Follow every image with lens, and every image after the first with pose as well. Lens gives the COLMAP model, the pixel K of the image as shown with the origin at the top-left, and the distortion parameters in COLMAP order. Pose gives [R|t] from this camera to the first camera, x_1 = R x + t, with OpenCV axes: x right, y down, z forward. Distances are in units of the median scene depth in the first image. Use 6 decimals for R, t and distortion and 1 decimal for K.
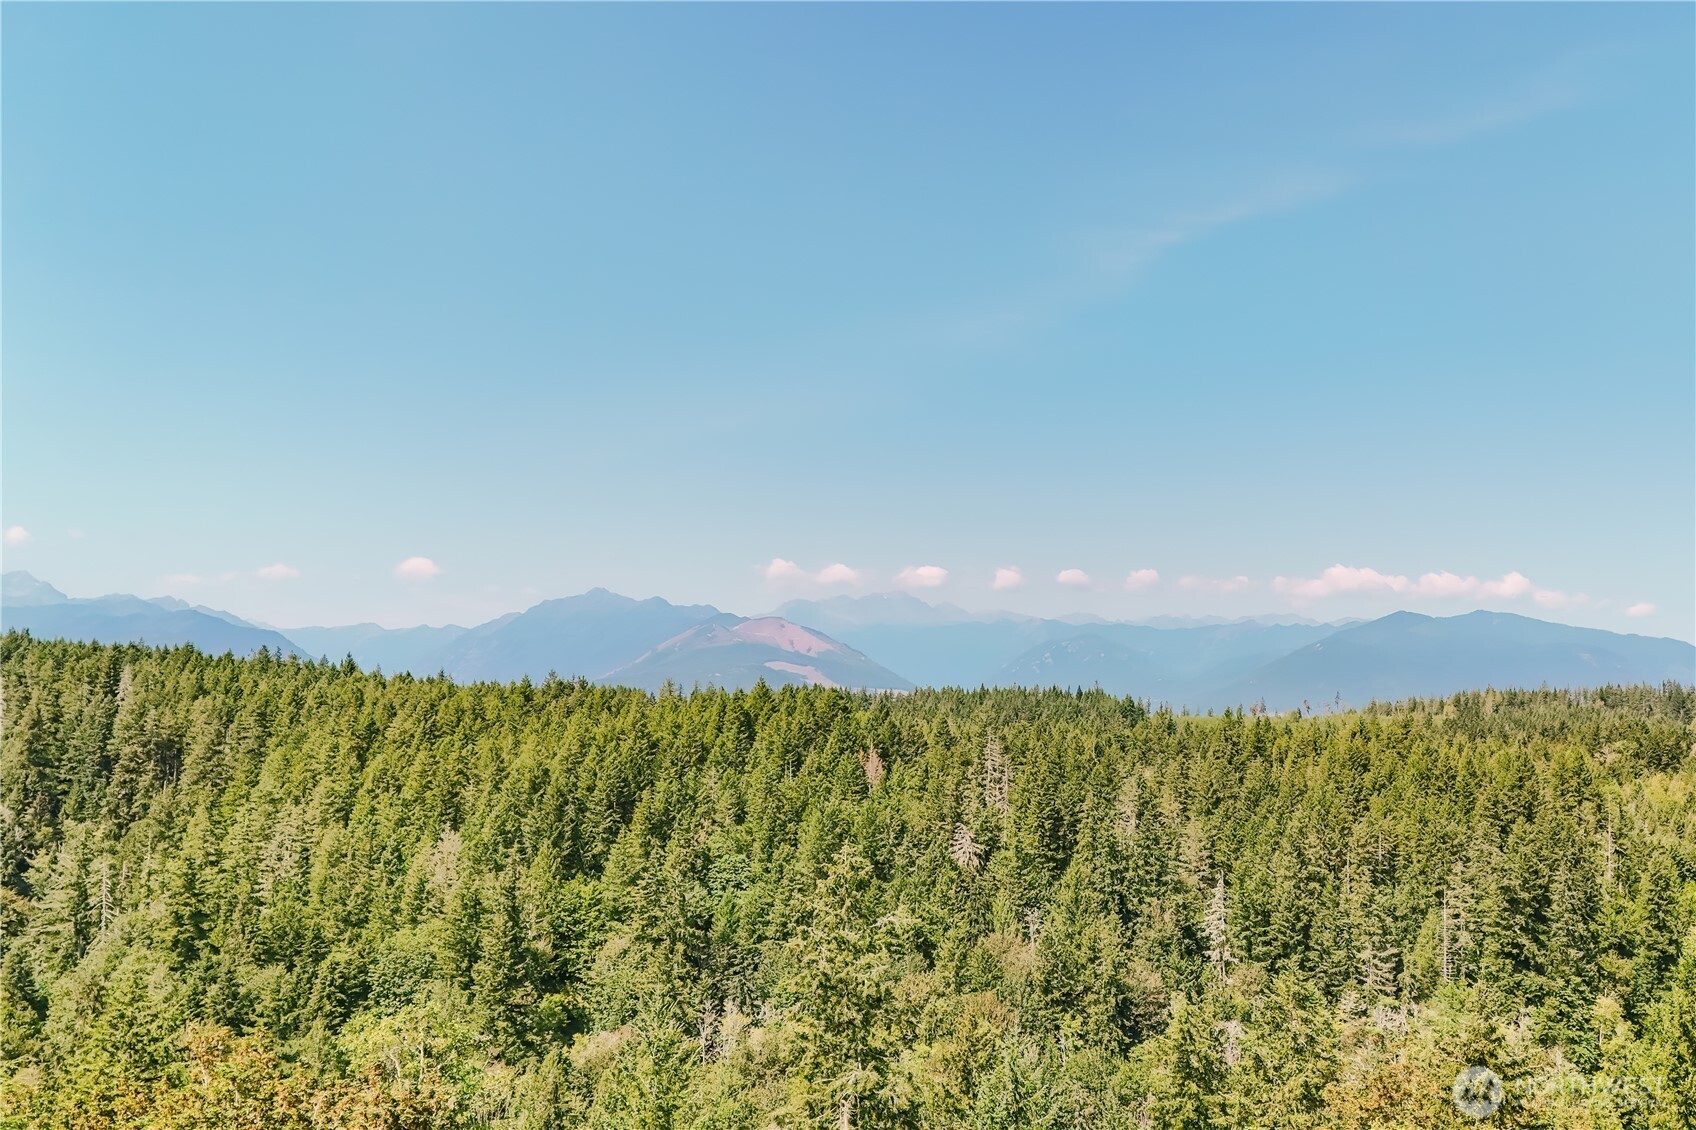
lens RADIAL K [[1497.7, 0, 846.9], [0, 1497.7, 531.0], [0, 0, 1]] dist [0.045954, -0.014367]
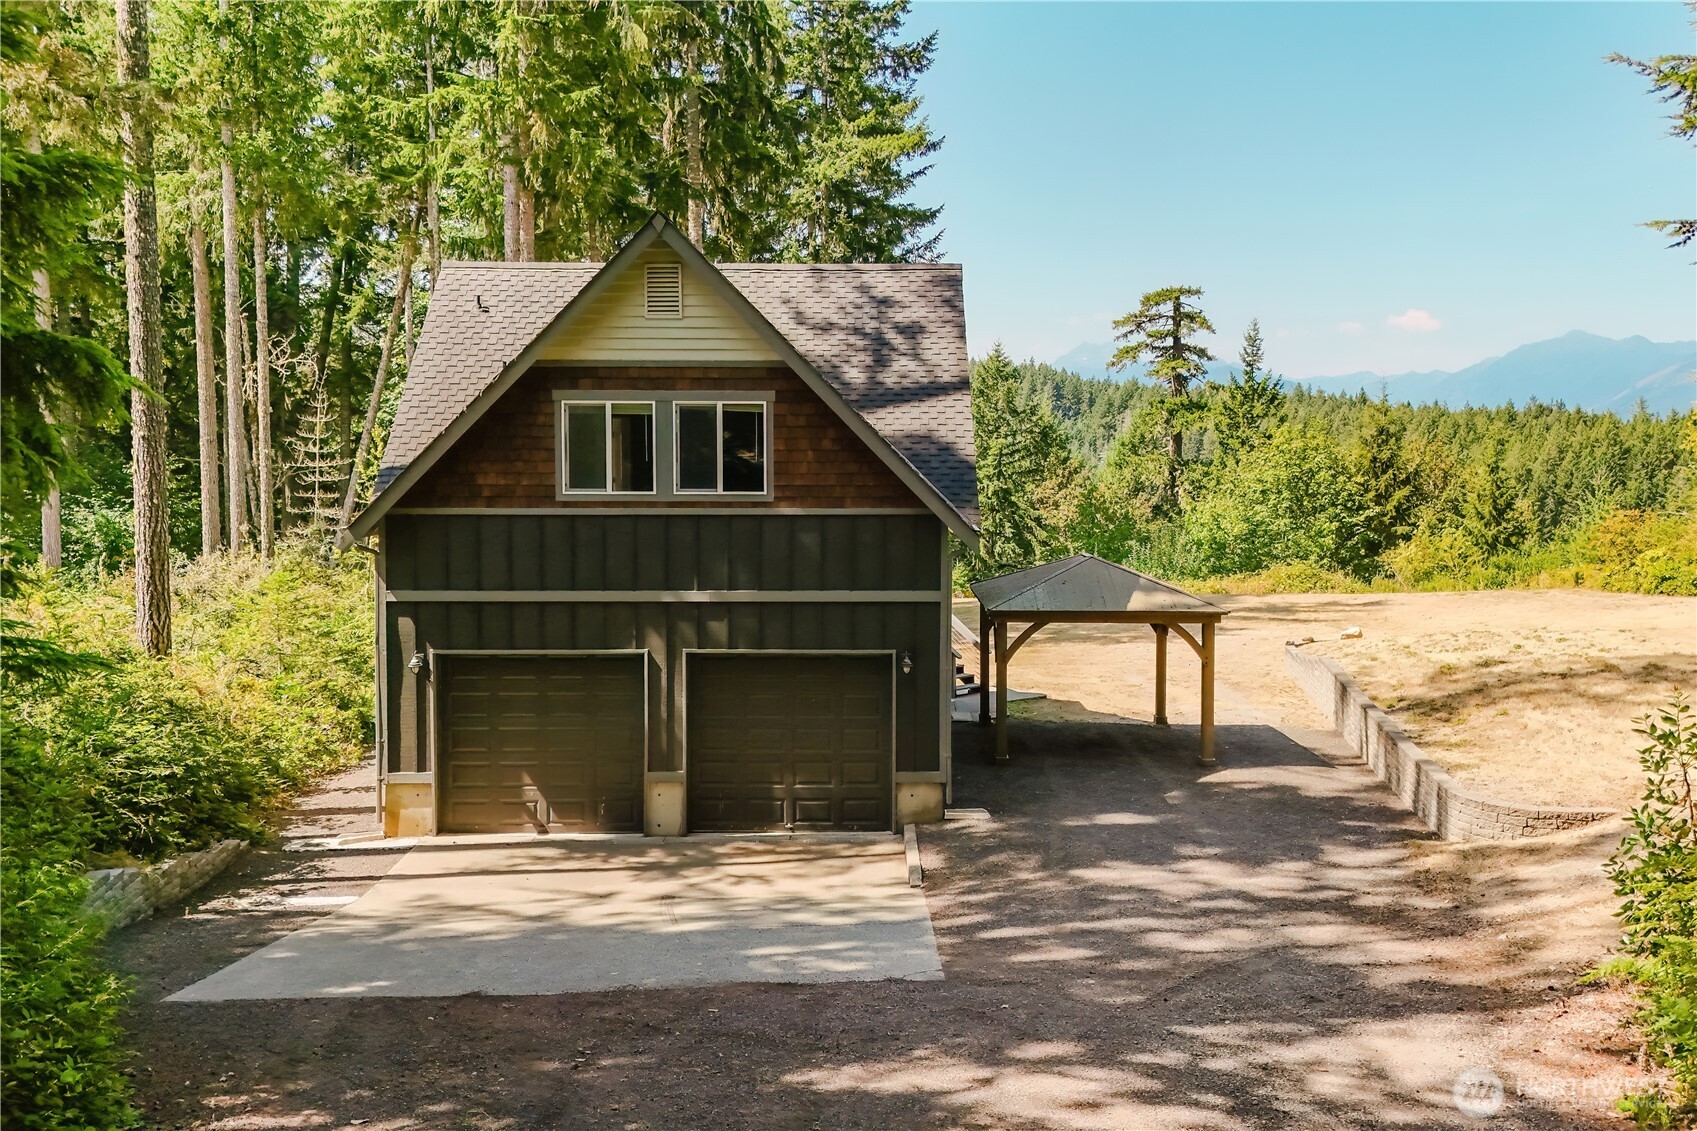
lens RADIAL K [[1498.6, 0, 847.4], [0, 1498.6, 531.5], [0, 0, 1]] dist [0.045954, -0.014367]
pose [[0.818047, 0.021340, -0.574755, 0.061284], [0.065169, 0.989437, 0.129491, 0.007246], [0.571447, -0.143386, 0.808015, -0.353965]]
